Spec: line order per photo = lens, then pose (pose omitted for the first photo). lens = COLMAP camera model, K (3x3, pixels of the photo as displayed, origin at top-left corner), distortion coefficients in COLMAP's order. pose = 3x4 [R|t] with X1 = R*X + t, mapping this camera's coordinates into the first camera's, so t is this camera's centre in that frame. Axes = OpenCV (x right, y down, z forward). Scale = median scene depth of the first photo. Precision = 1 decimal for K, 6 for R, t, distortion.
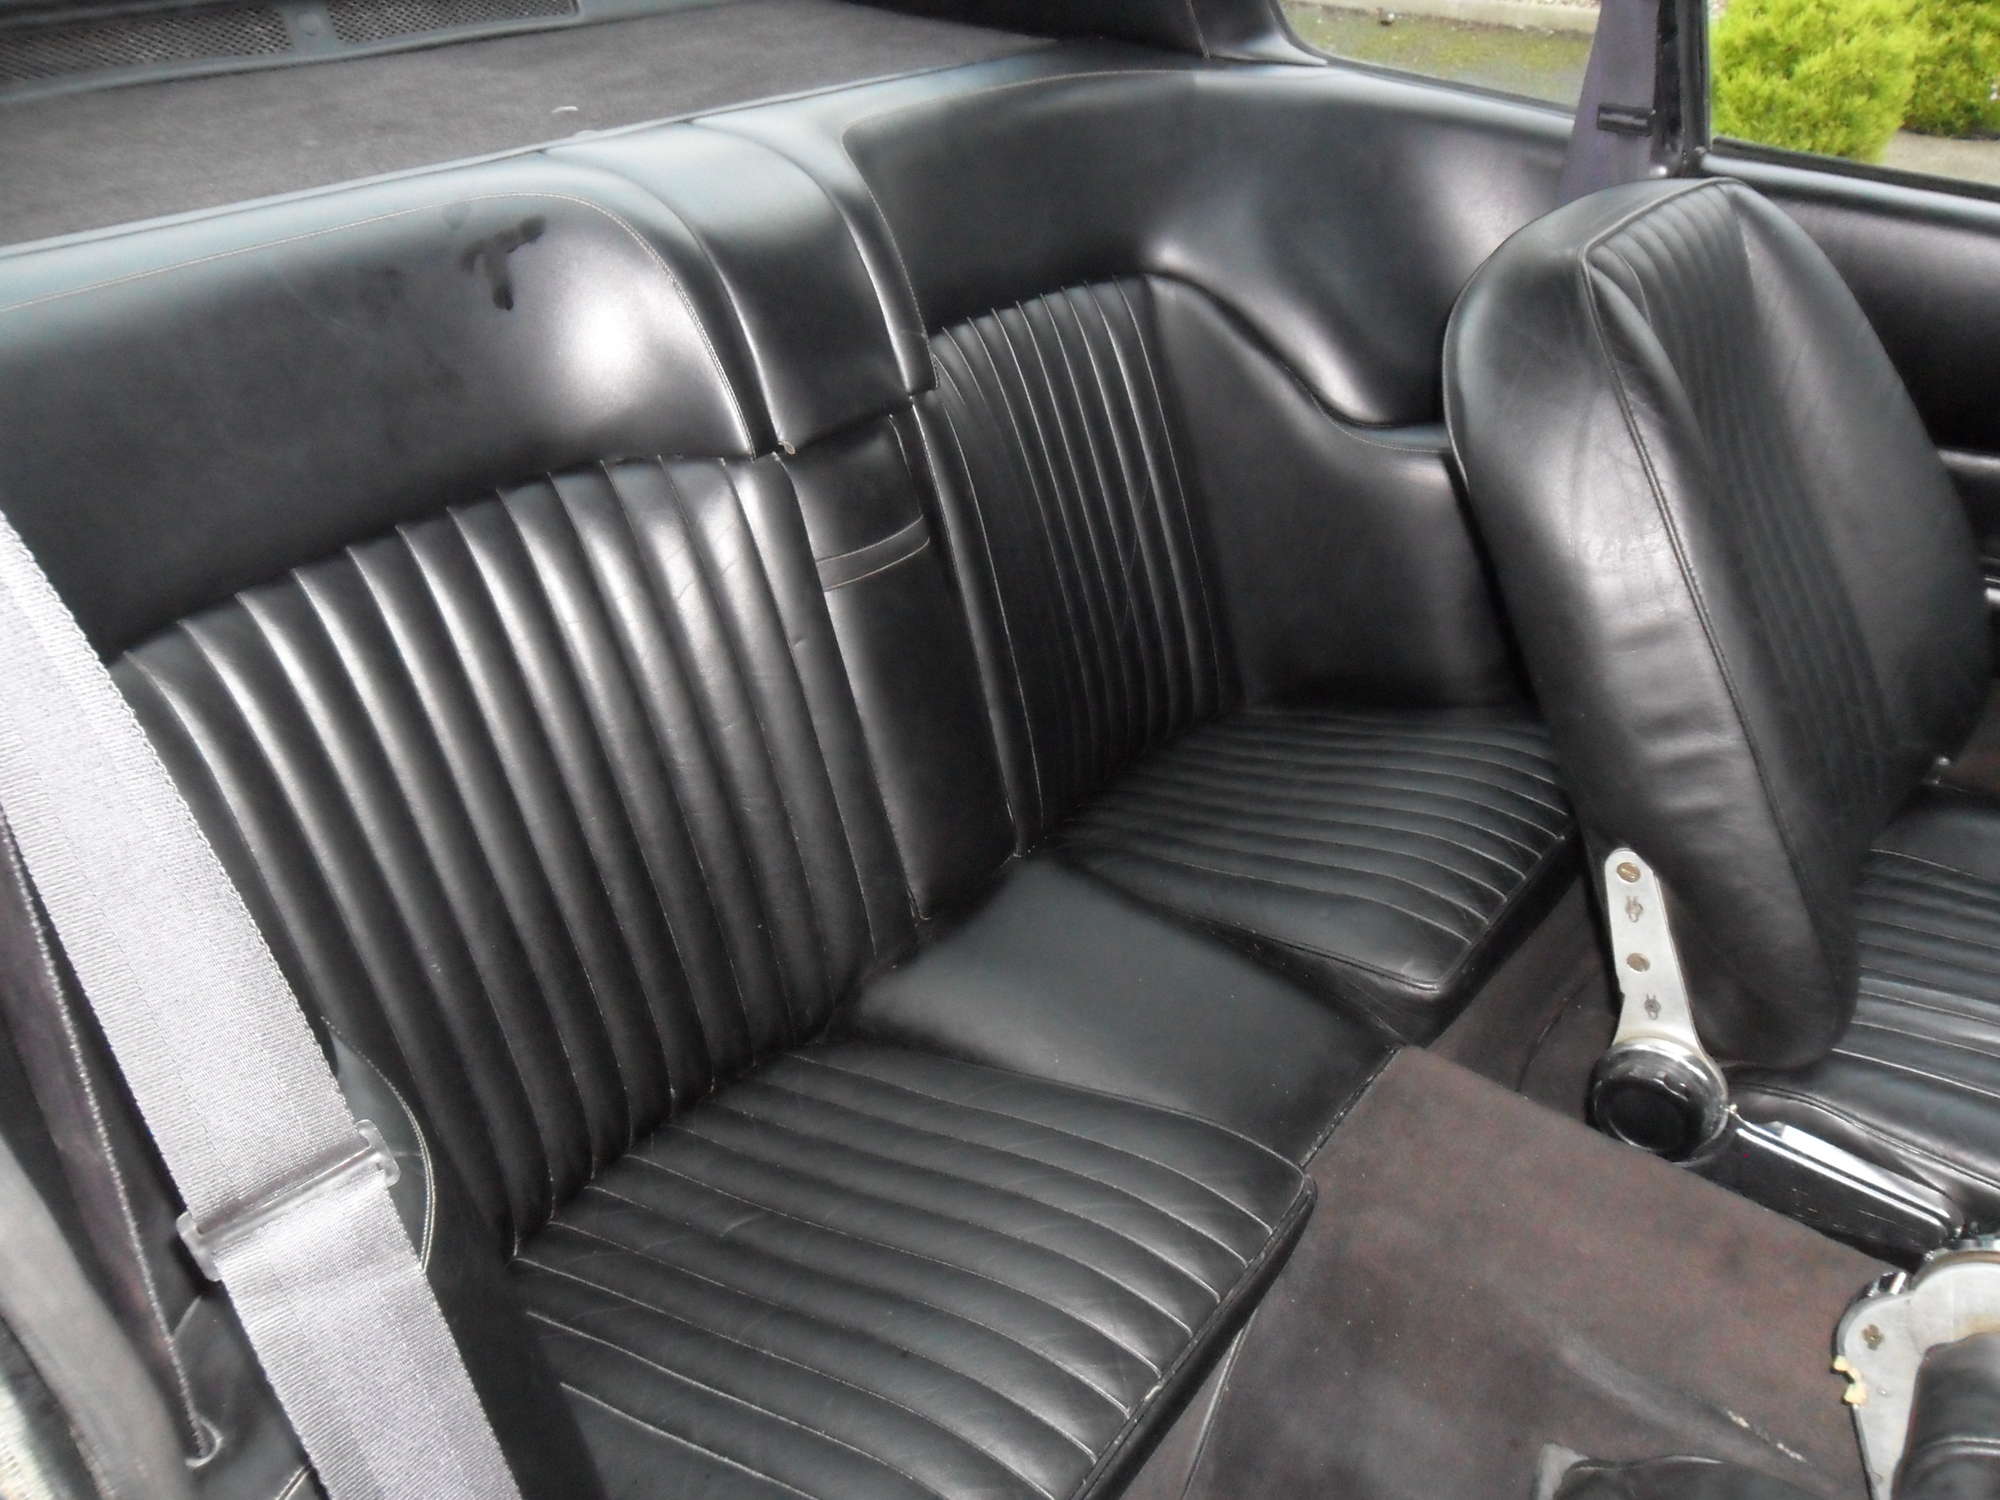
lens RADIAL K [[1575.3, 0, 1000.0], [0, 1575.3, 750.0], [0, 0, 1]] dist [-0.022868, 0.001553]
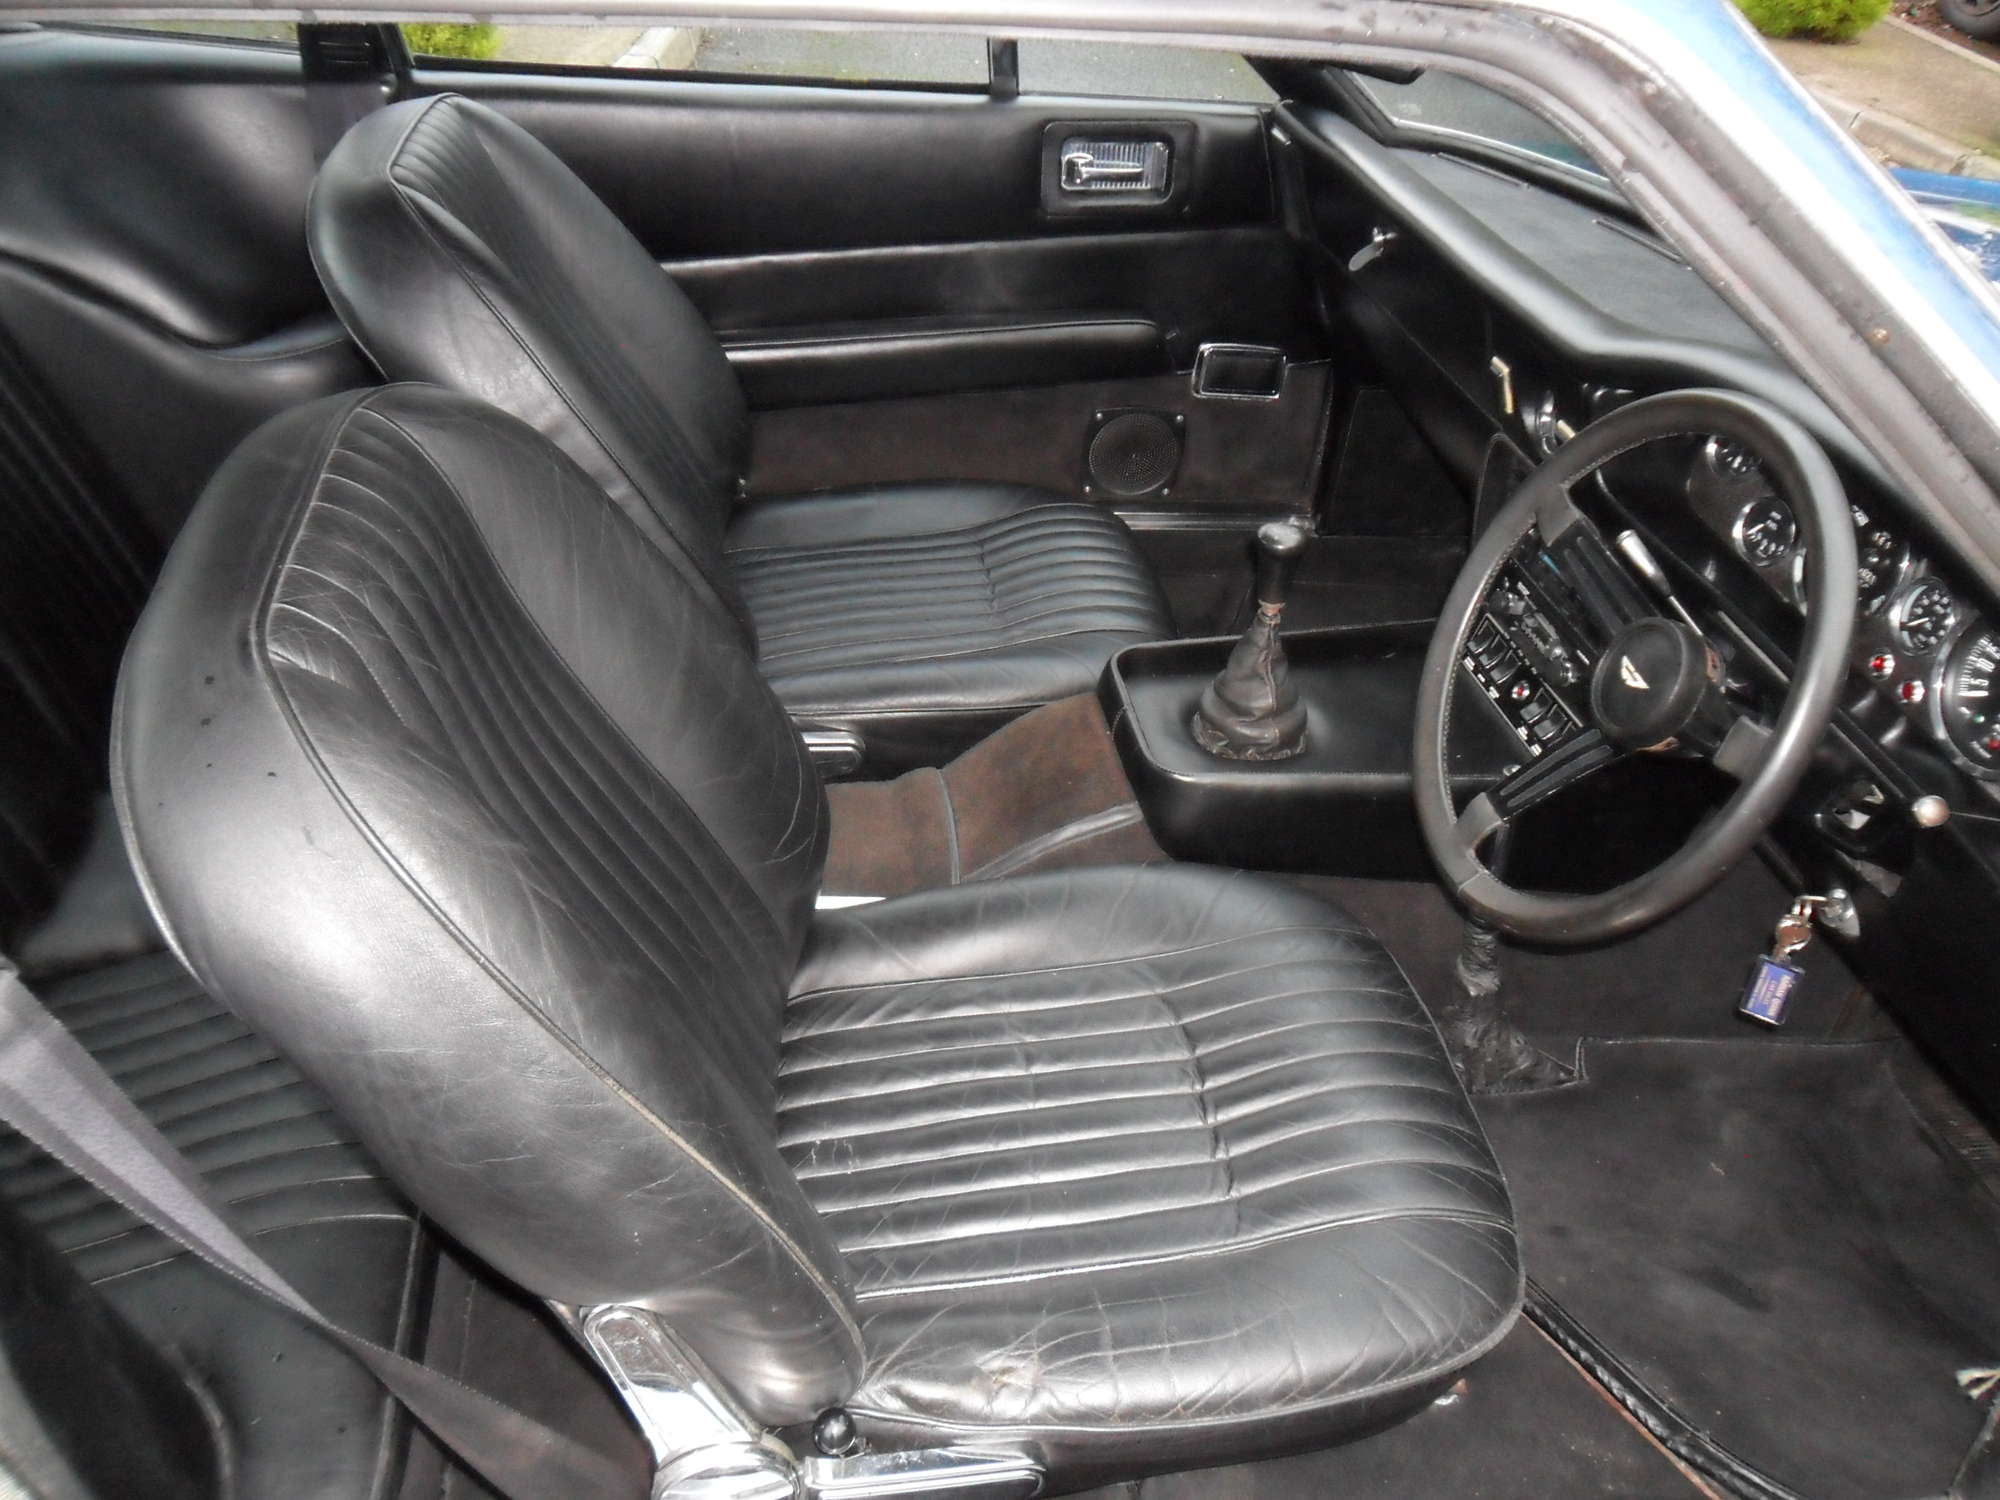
lens RADIAL K [[1670.8, 0, 1000.0], [0, 1670.8, 750.0], [0, 0, 1]] dist [-0.037549, 0.143874]
pose [[0.711721, -0.372854, 0.595343, -0.279308], [0.335734, 0.924996, 0.177948, 0.055548], [-0.617038, 0.073228, 0.783519, -0.389773]]
